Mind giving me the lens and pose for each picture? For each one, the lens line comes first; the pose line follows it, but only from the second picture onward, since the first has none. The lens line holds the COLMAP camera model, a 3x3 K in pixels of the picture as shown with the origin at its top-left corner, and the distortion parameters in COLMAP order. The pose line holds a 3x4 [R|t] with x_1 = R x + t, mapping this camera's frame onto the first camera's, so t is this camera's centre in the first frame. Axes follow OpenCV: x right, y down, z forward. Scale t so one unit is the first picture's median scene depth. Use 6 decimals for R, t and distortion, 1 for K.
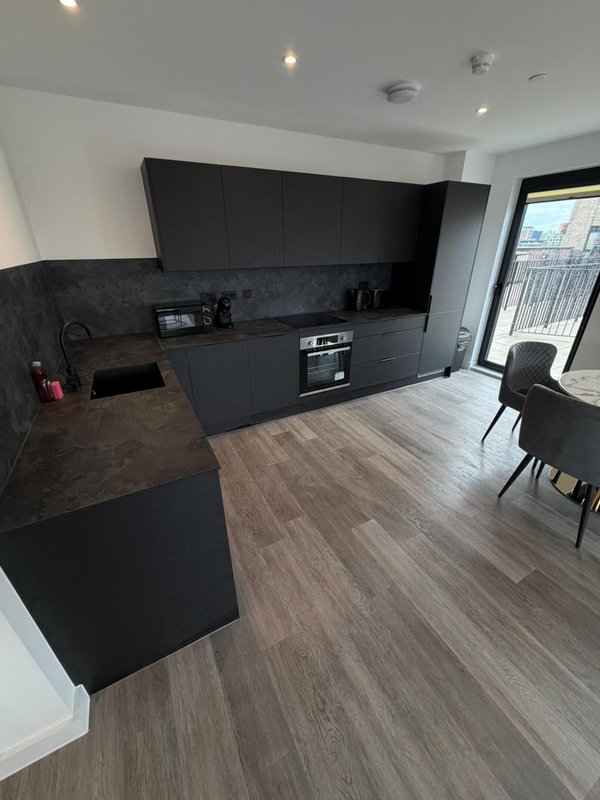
lens RADIAL K [[317.8, 0, 297.9], [0, 317.8, 401.0], [0, 0, 1]] dist [-0.001301, 0.000247]
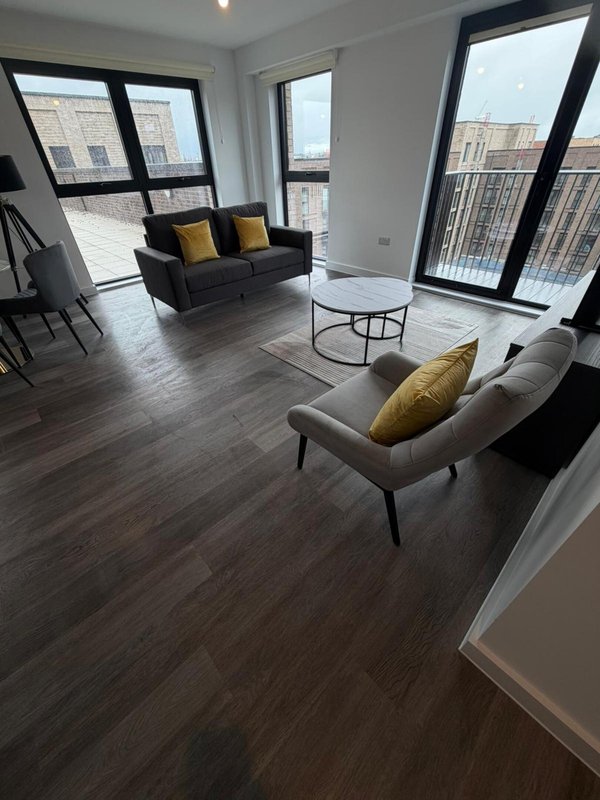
lens RADIAL K [[317.8, 0, 300.9], [0, 317.8, 395.8], [0, 0, 1]] dist [-0.001301, 0.000247]
pose [[-0.262565, -0.564497, 0.782561, -0.296373], [0.453725, 0.643531, 0.616442, 0.107291], [-0.851583, 0.516924, 0.087158, -0.031670]]
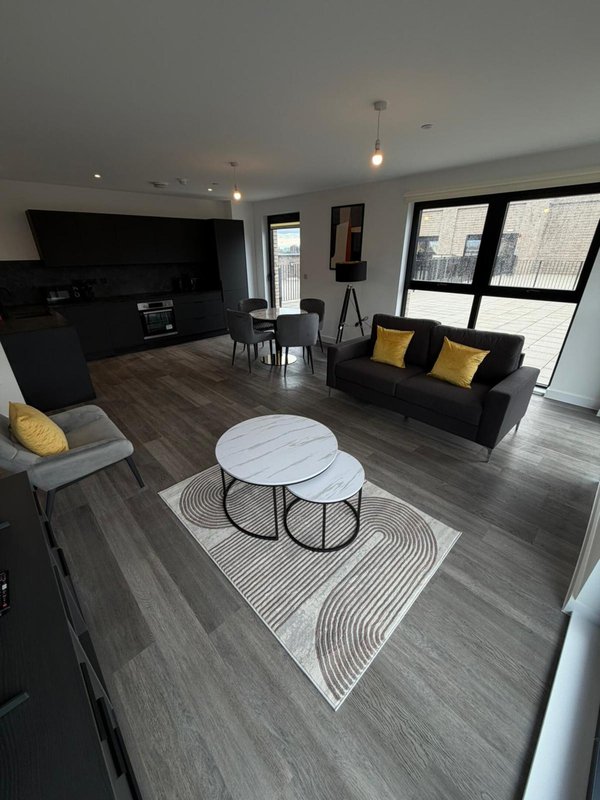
lens RADIAL K [[317.8, 0, 301.7], [0, 317.8, 401.8], [0, 0, 1]] dist [-0.001301, 0.000247]
pose [[0.961874, -0.116354, 0.247509, 0.388483], [0.118008, 0.992979, 0.008192, 0.444719], [-0.246724, 0.021329, 0.968851, -0.958291]]
